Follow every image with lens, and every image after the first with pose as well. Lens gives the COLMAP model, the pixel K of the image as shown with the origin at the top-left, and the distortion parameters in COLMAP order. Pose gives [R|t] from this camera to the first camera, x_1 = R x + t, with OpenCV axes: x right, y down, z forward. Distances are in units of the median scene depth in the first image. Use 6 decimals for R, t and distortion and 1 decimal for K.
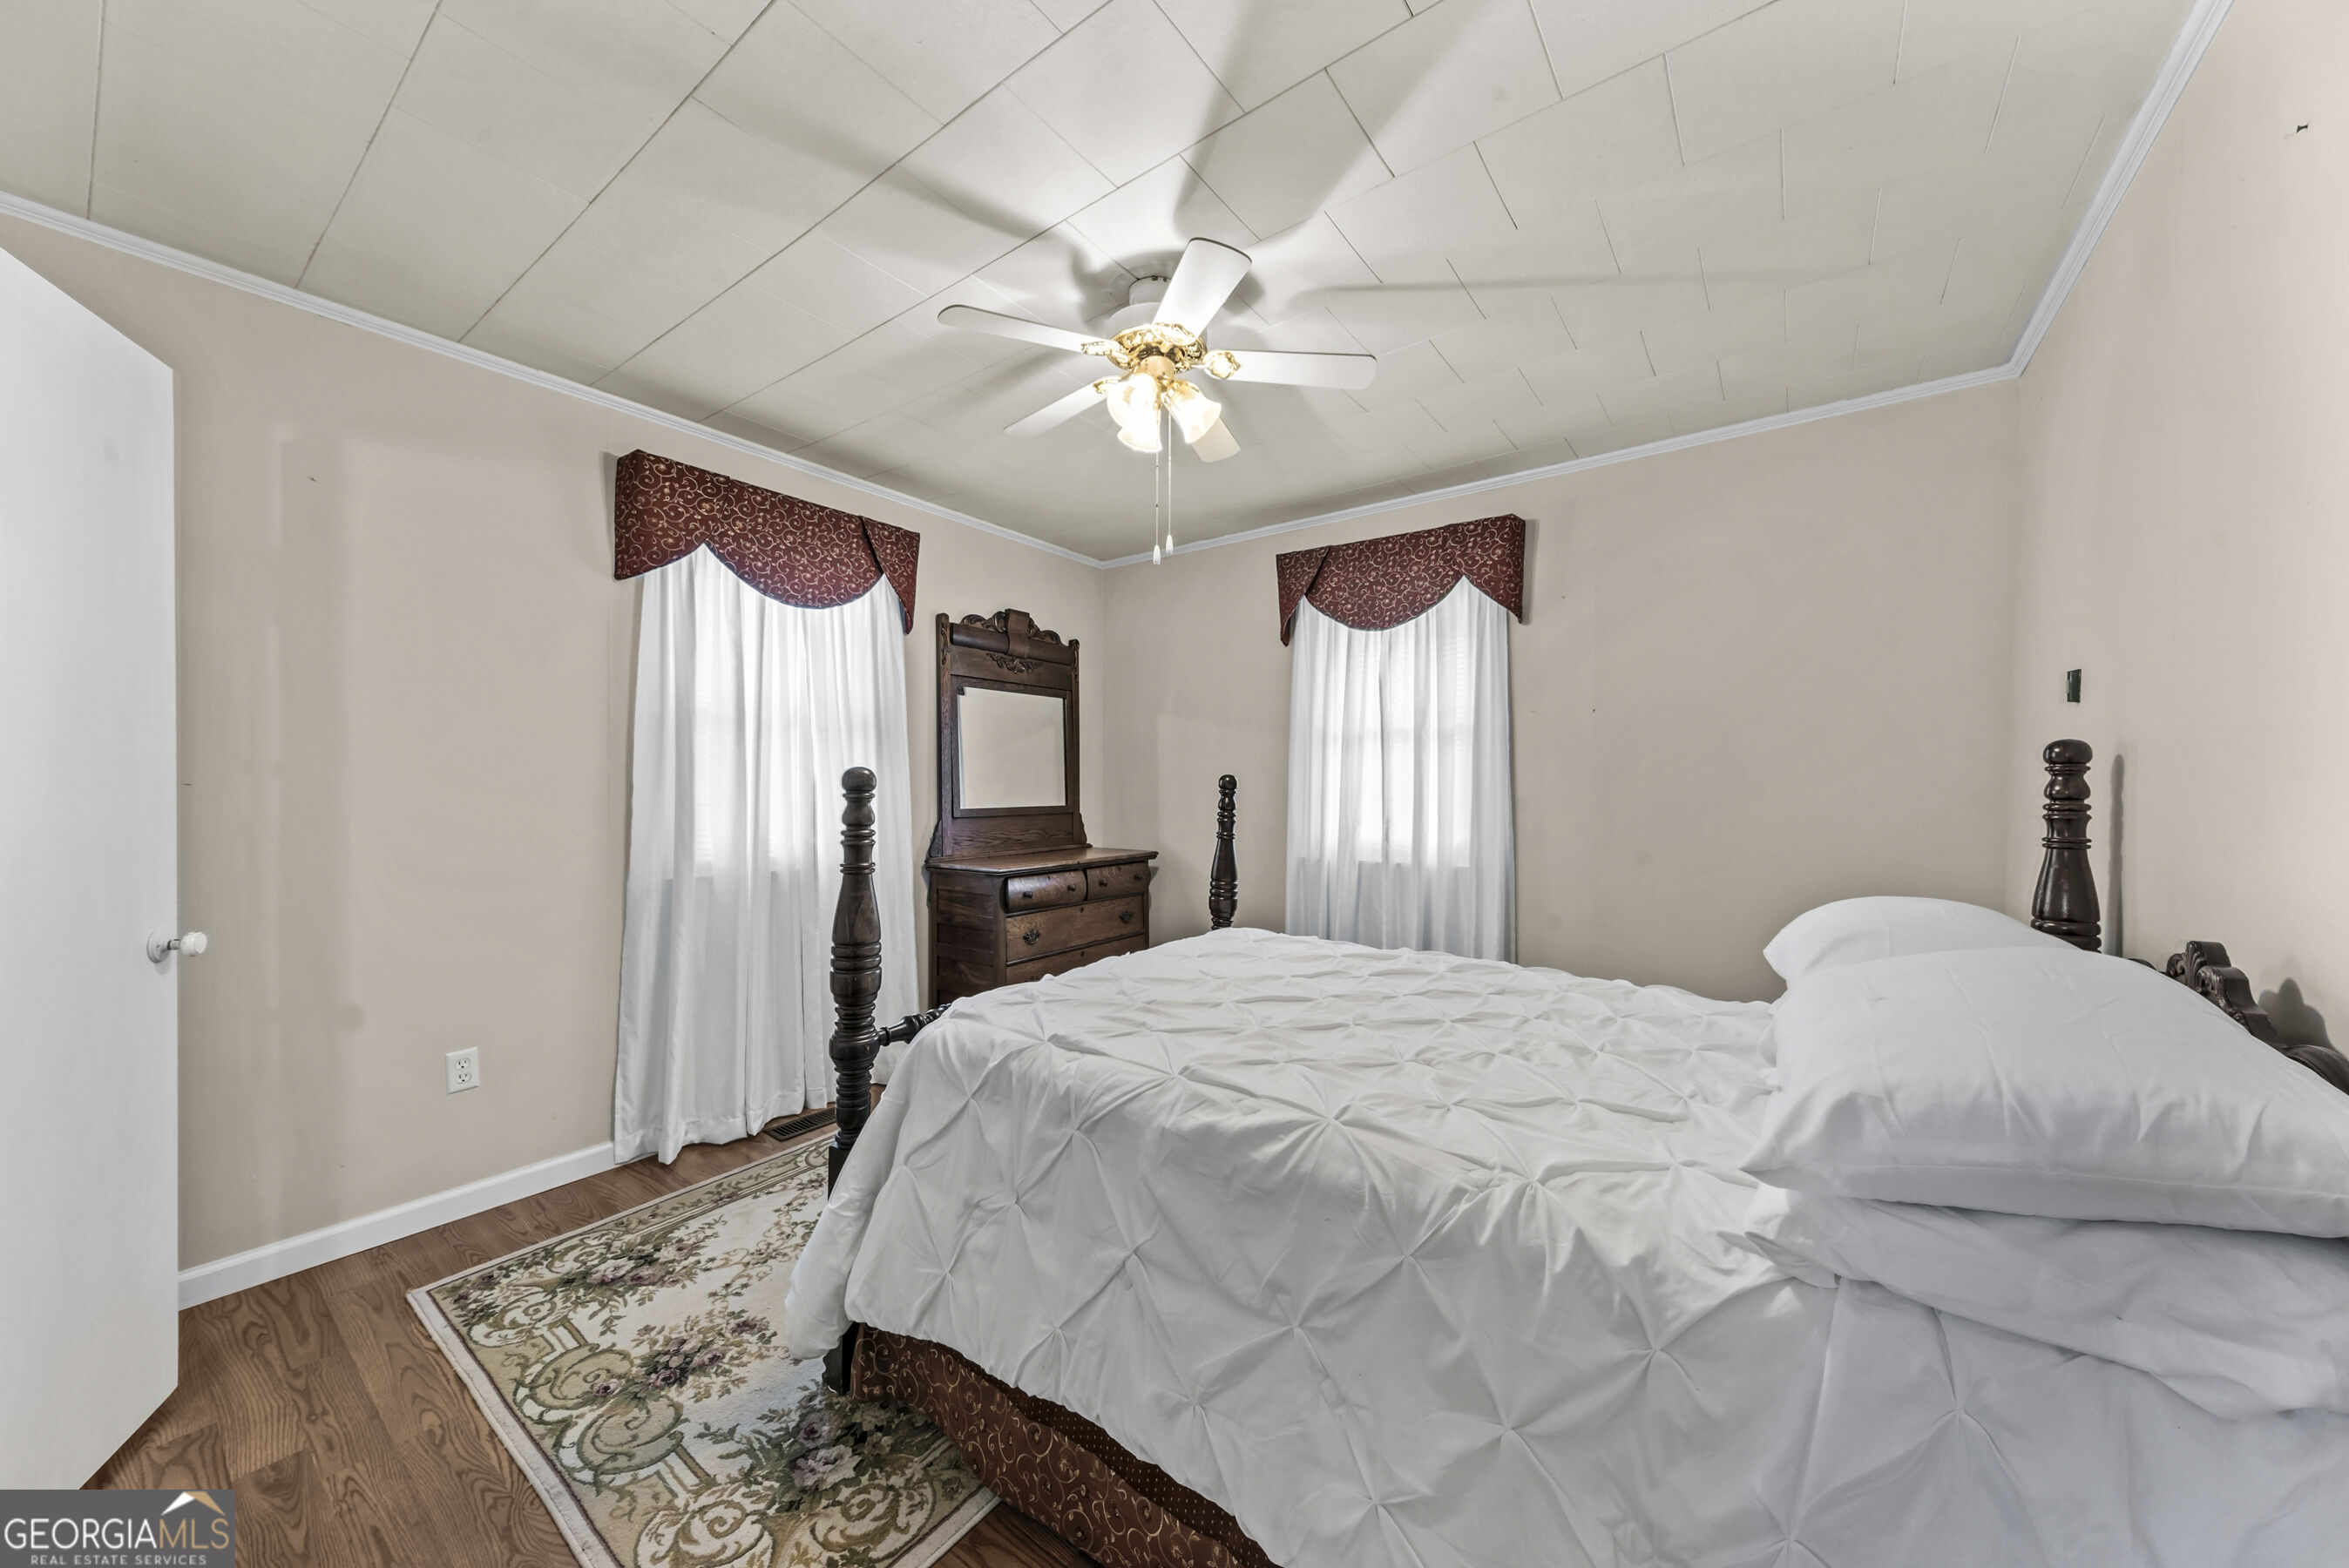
lens RADIAL K [[808.3, 0, 1185.6], [0, 808.3, 775.9], [0, 0, 1]] dist [0.010450, -0.002853]
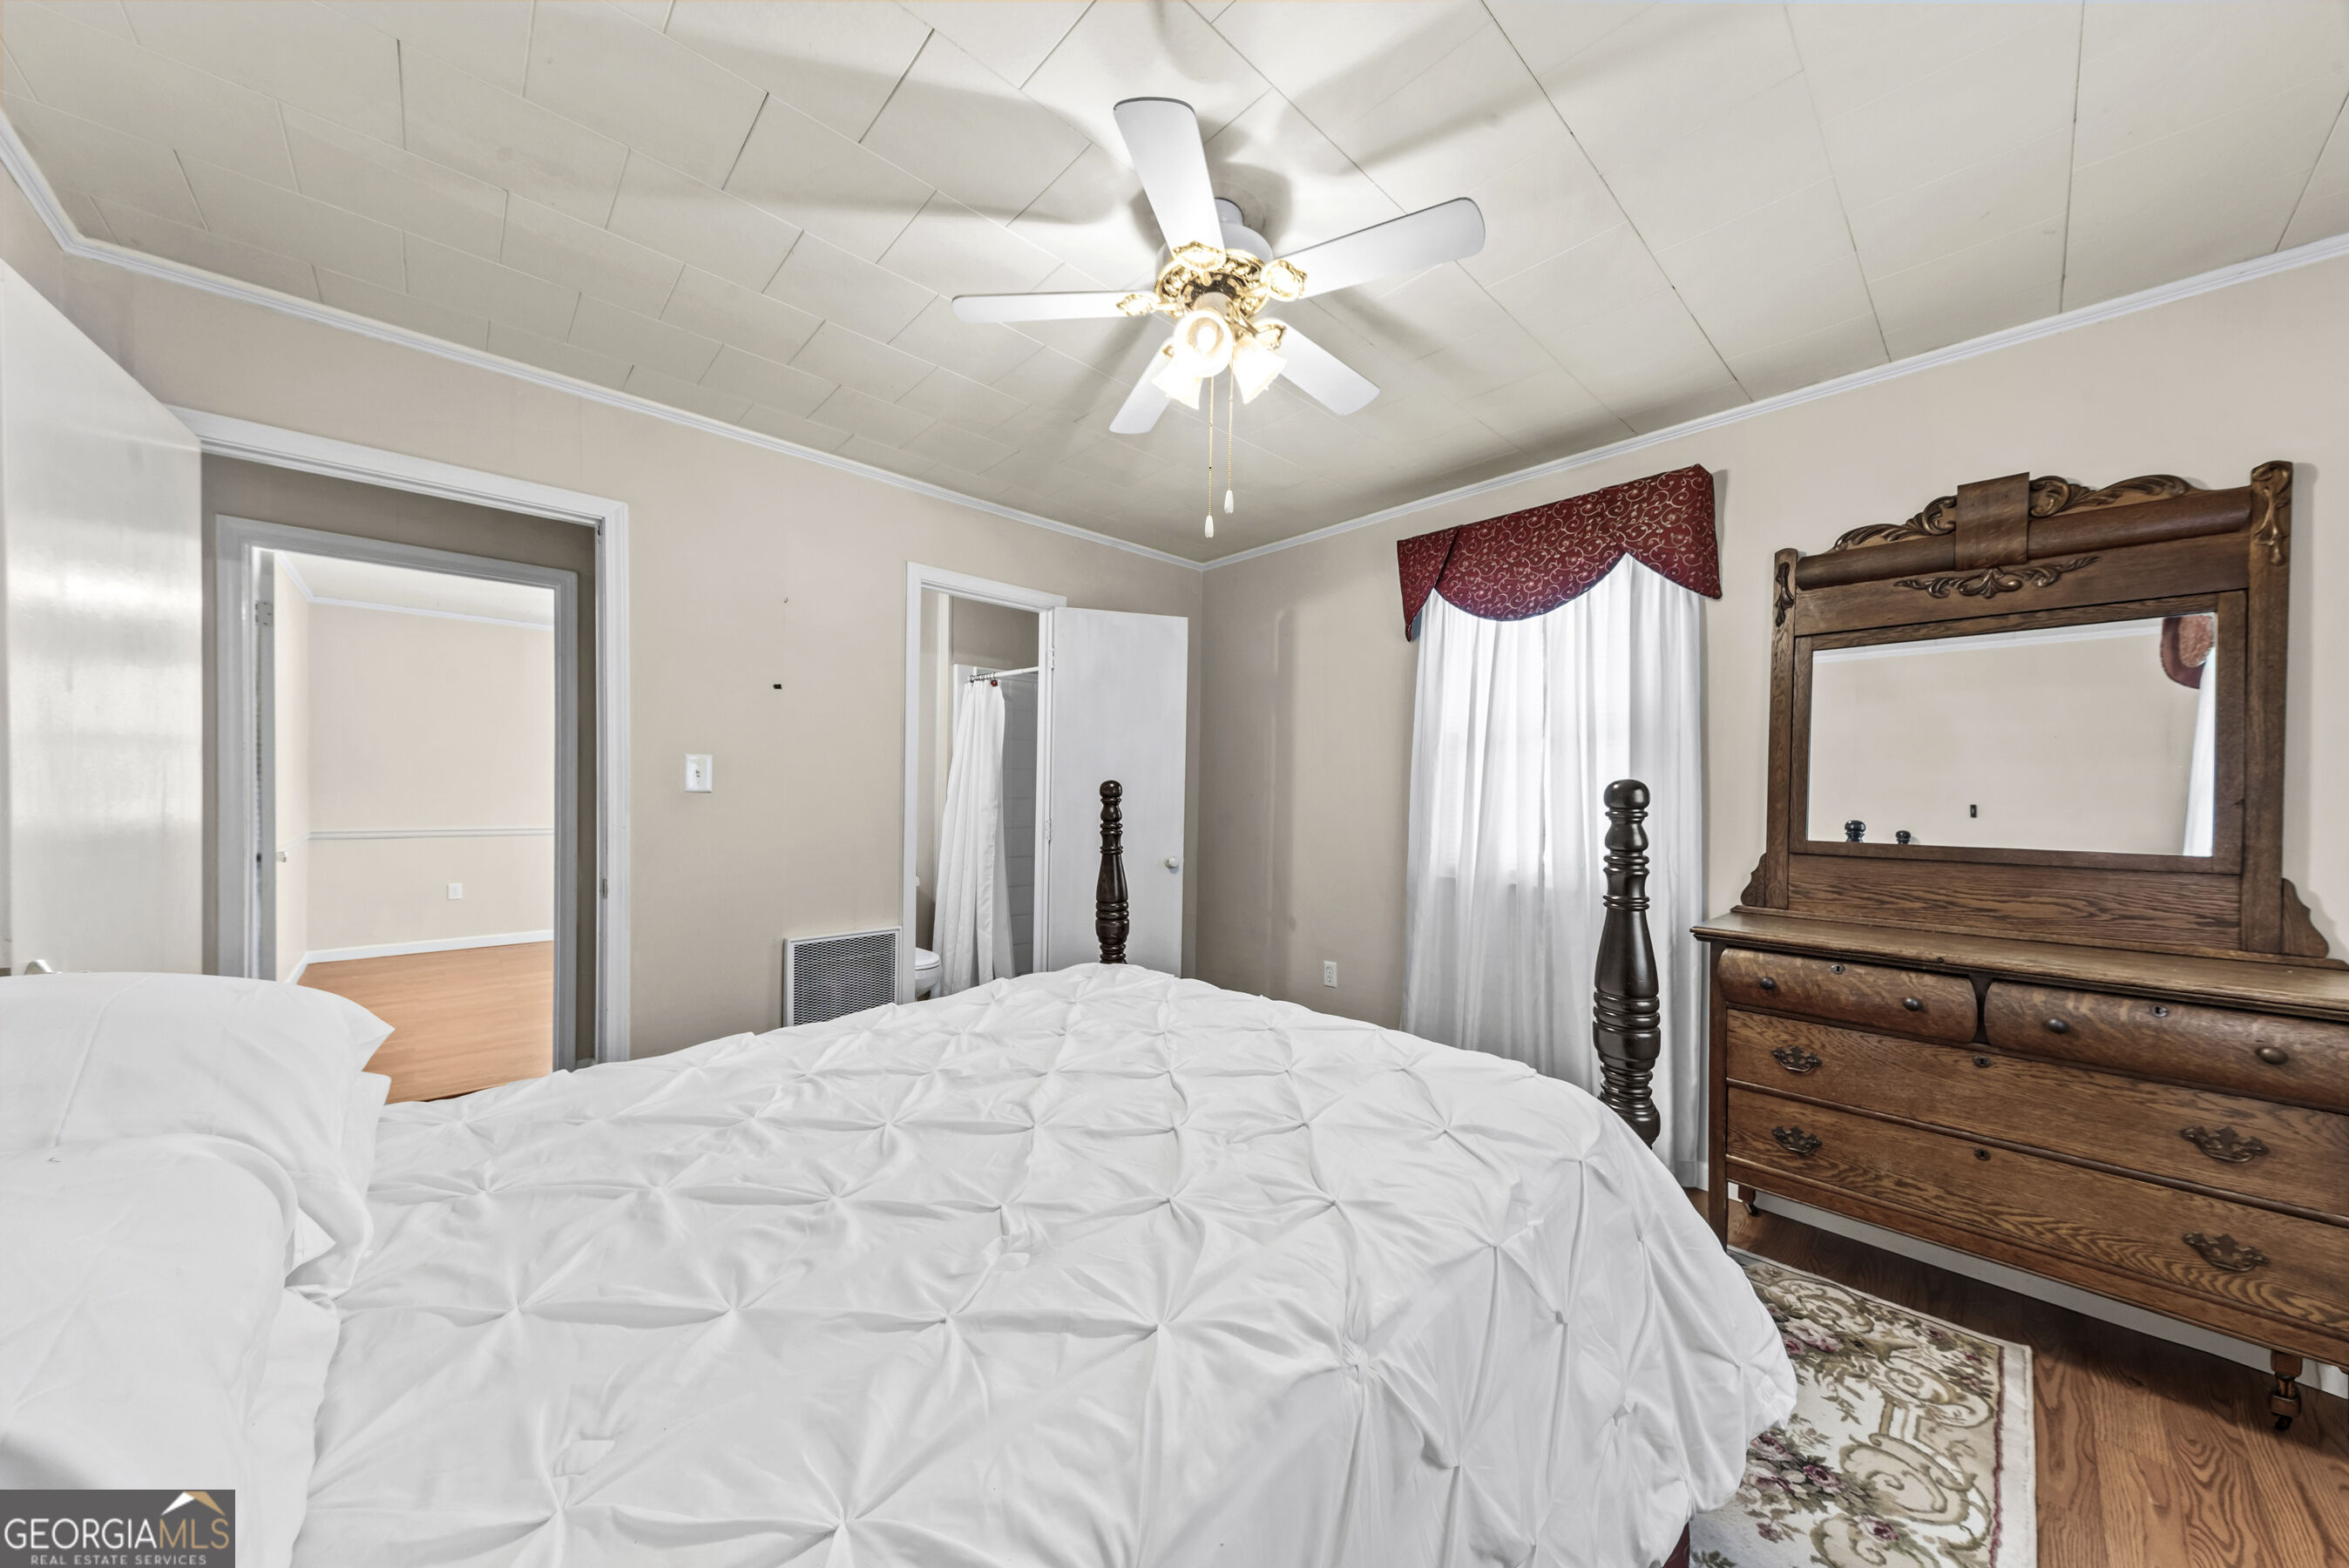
lens RADIAL K [[808.3, 0, 1183.0], [0, 808.3, 801.6], [0, 0, 1]] dist [0.010450, -0.002853]
pose [[-0.180792, -0.000423, -0.983521, 0.512852], [-0.003665, 0.999993, 0.000244, 0.011886], [0.983515, 0.003649, -0.180792, 0.710809]]
